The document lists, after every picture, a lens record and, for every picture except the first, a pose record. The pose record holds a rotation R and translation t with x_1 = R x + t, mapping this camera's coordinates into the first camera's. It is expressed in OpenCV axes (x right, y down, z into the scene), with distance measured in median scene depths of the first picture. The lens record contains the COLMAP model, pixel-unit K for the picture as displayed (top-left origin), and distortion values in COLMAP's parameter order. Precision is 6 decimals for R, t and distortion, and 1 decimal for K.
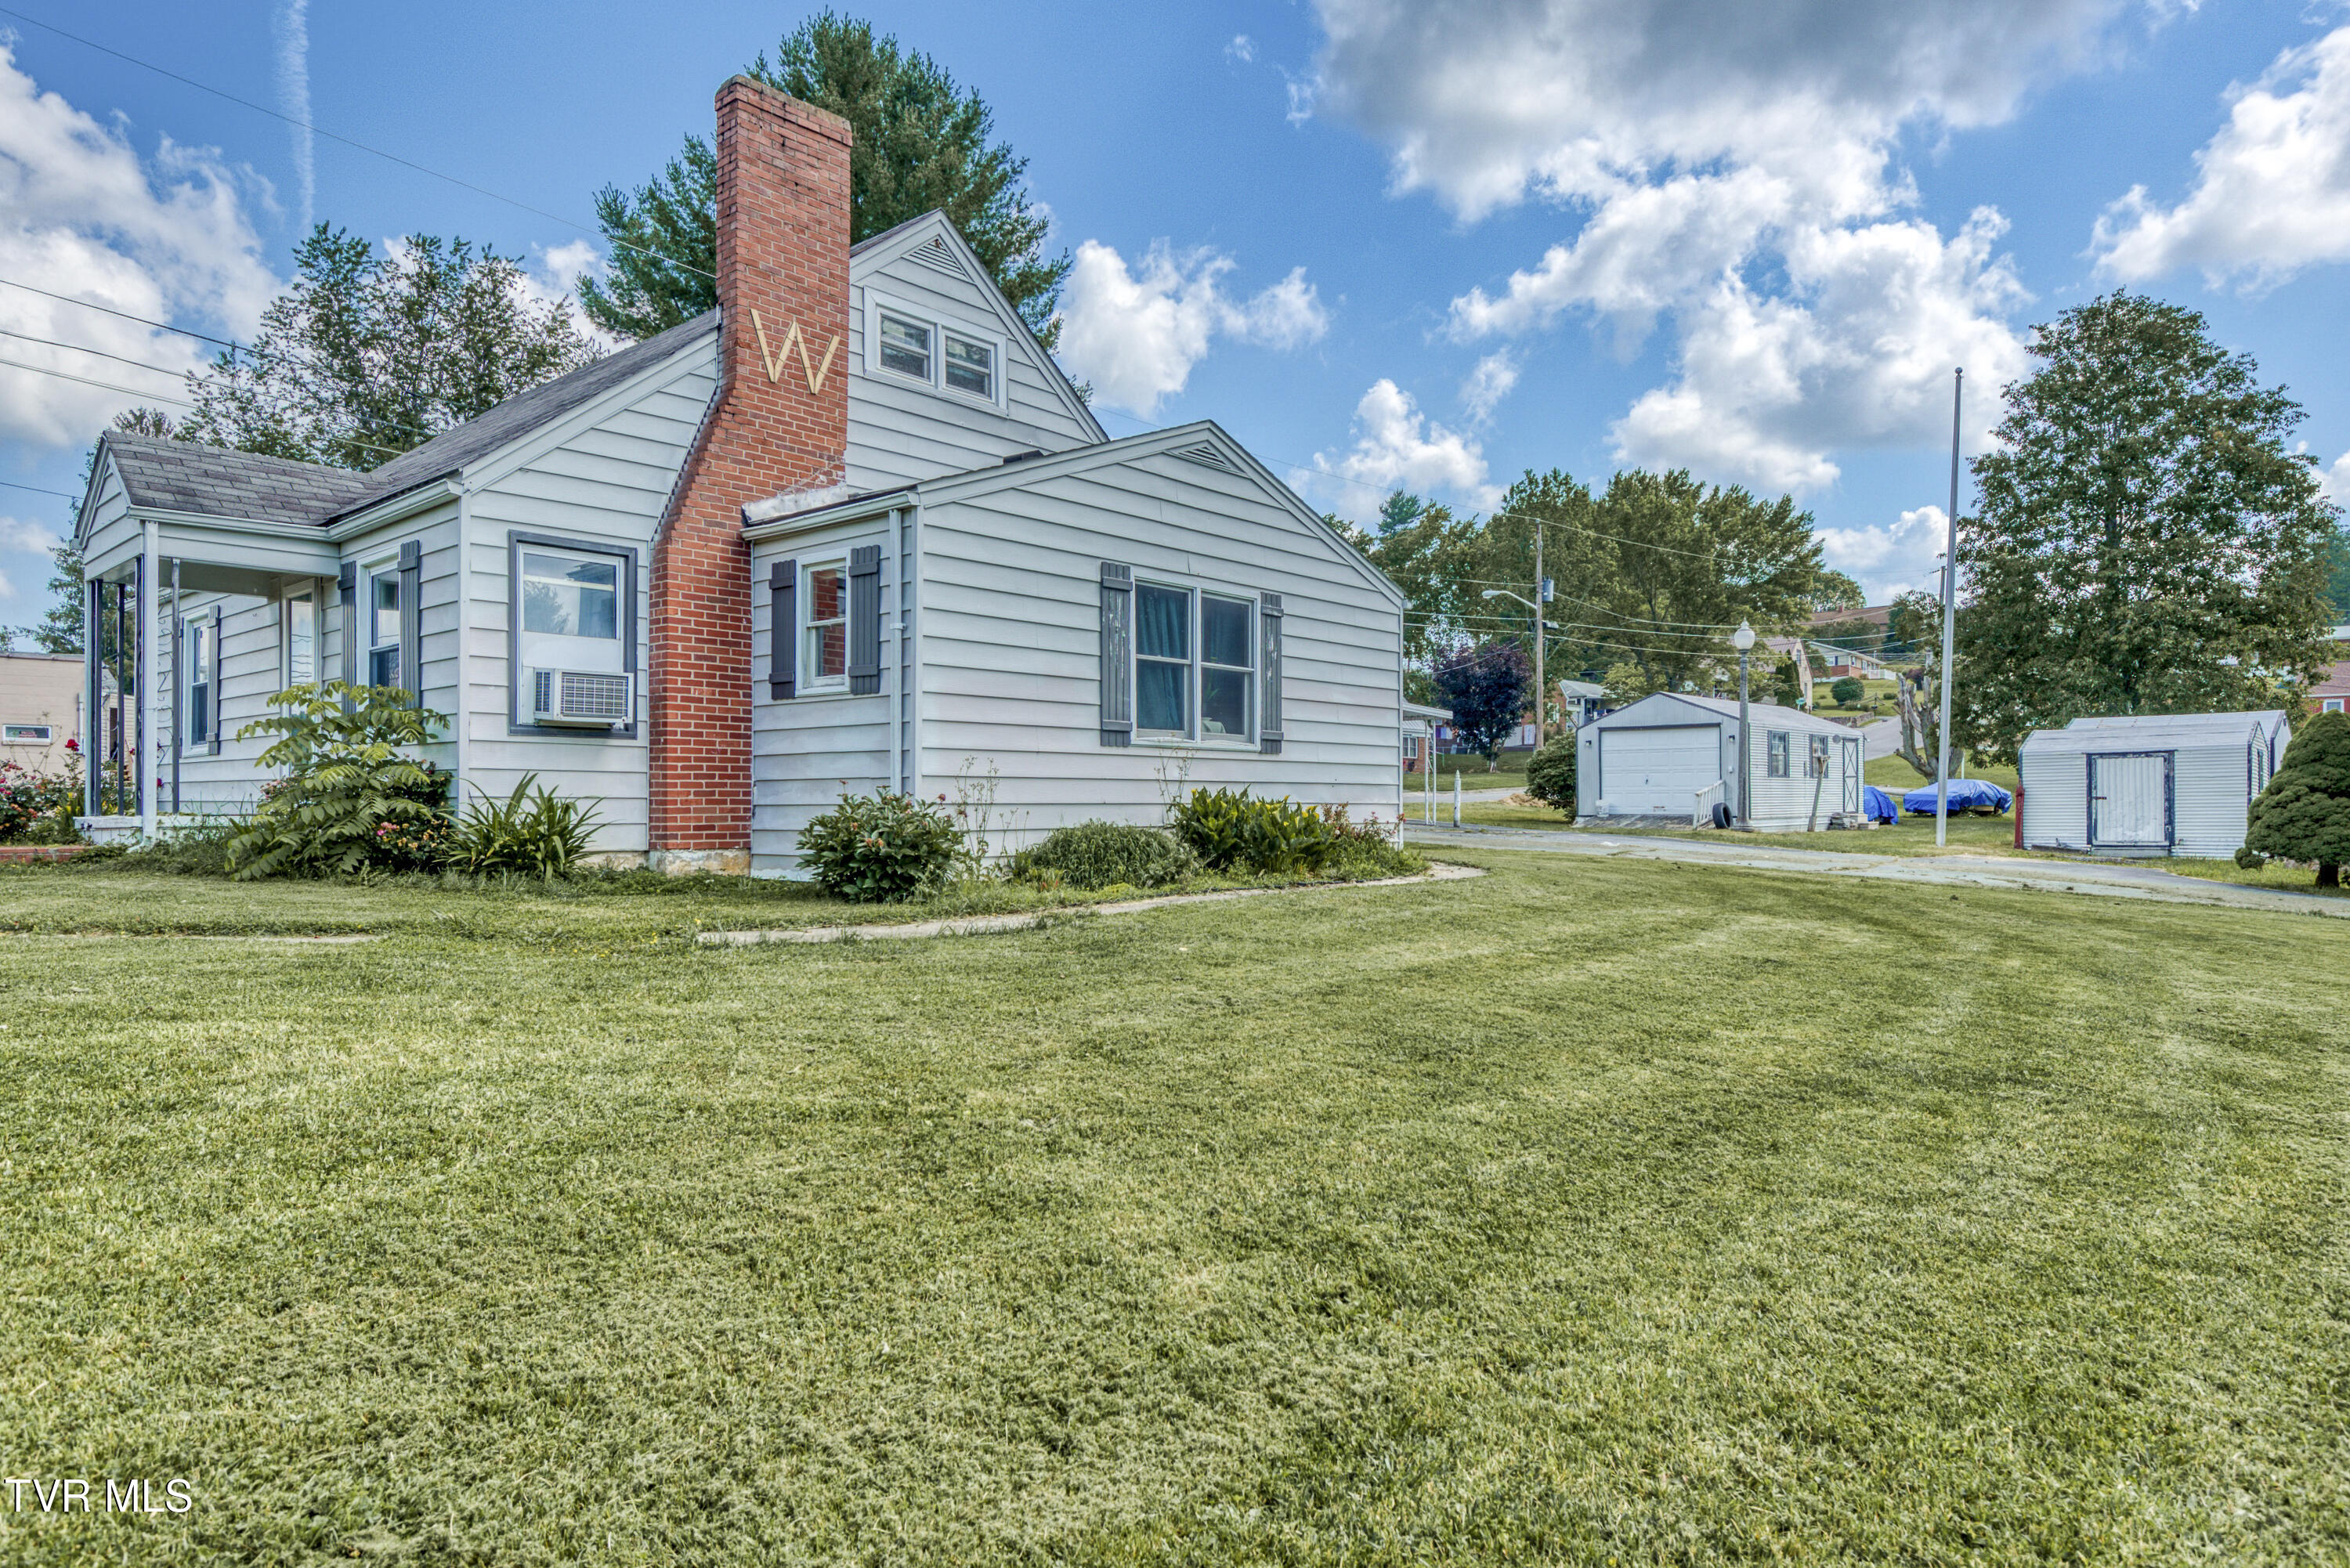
lens RADIAL K [[1329.5, 0, 1090.6], [0, 1329.5, 775.8], [0, 0, 1]] dist [0.002673, -0.003311]
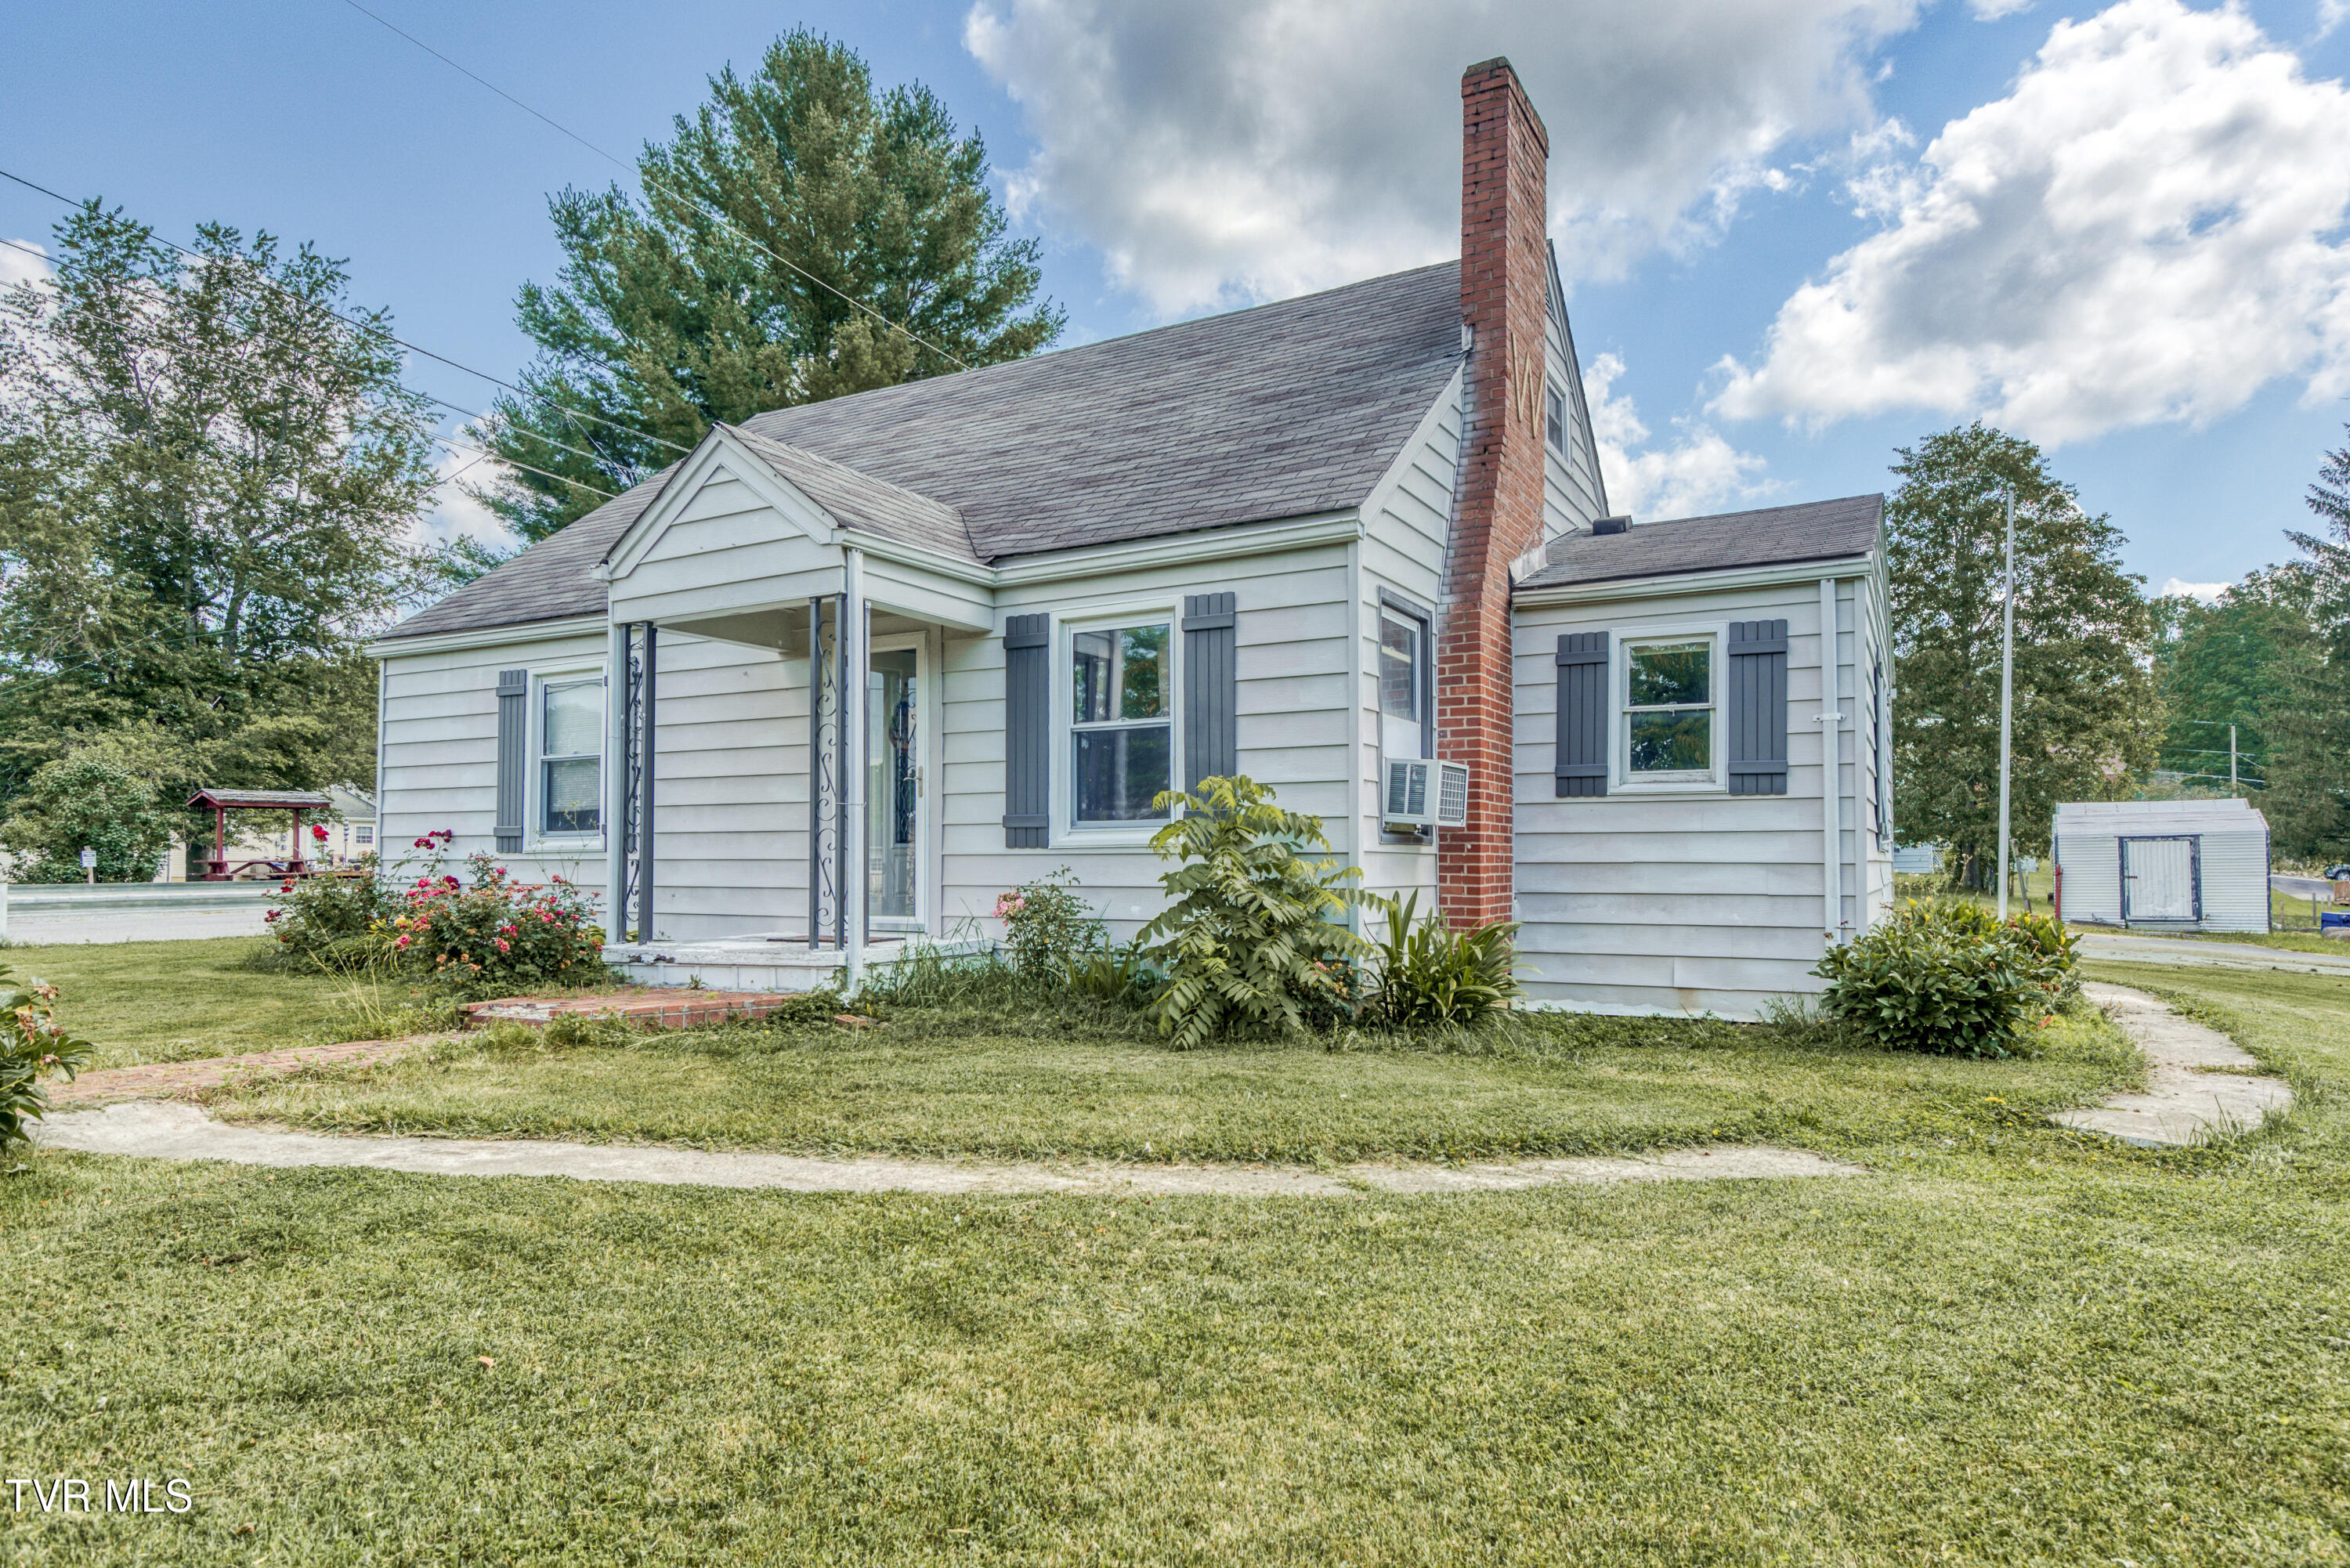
lens RADIAL K [[1329.5, 0, 1174.4], [0, 1329.5, 798.6], [0, 0, 1]] dist [0.002673, -0.003311]
pose [[0.976519, 0.008830, 0.215252, -0.259166], [-0.001885, 0.999472, -0.032445, -0.011305], [-0.215425, 0.031278, 0.976019, 0.092391]]
